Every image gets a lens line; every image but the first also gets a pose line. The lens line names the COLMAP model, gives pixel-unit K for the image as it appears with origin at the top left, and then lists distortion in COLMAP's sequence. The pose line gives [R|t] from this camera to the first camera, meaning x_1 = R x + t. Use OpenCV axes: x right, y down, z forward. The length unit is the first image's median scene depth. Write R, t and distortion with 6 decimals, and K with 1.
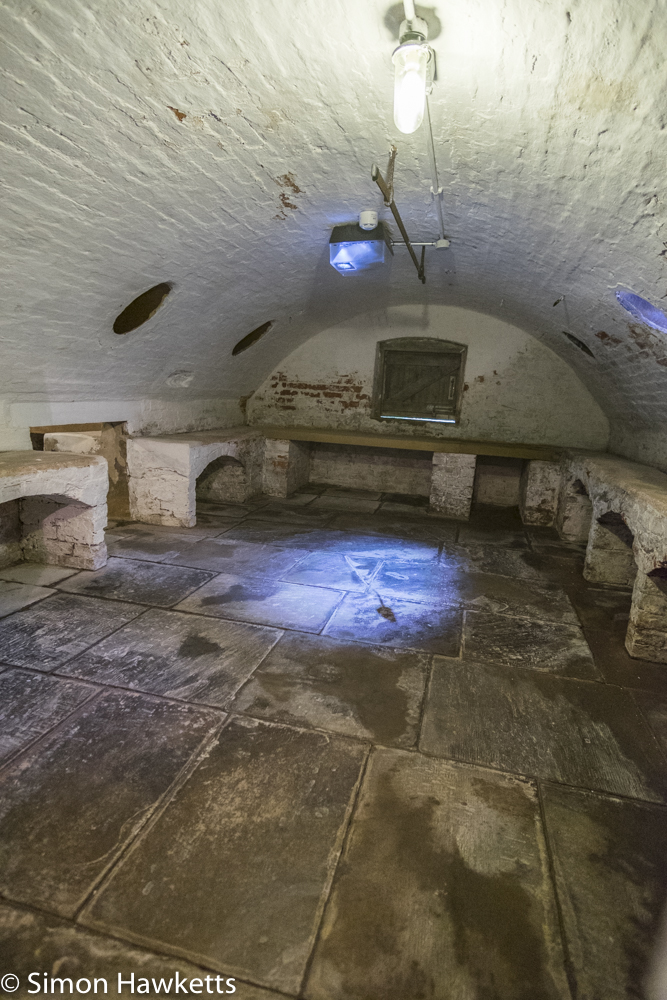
lens RADIAL K [[534.3, 0, 336.8], [0, 534.3, 502.1], [0, 0, 1]] dist [0.014179, -0.000147]
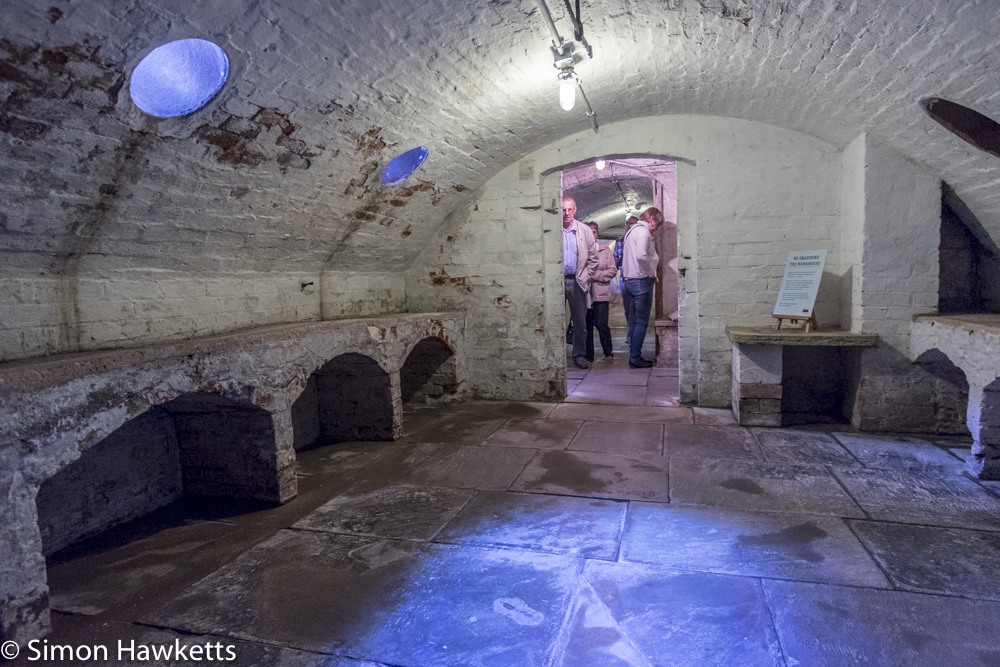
lens RADIAL K [[534.3, 0, 502.9], [0, 534.3, 327.3], [0, 0, 1]] dist [0.014179, -0.000147]
pose [[-0.998741, -0.036334, 0.034592, 0.143923], [-0.024821, 0.957103, 0.288683, -0.256663], [-0.043598, 0.287461, -0.956799, 1.645725]]
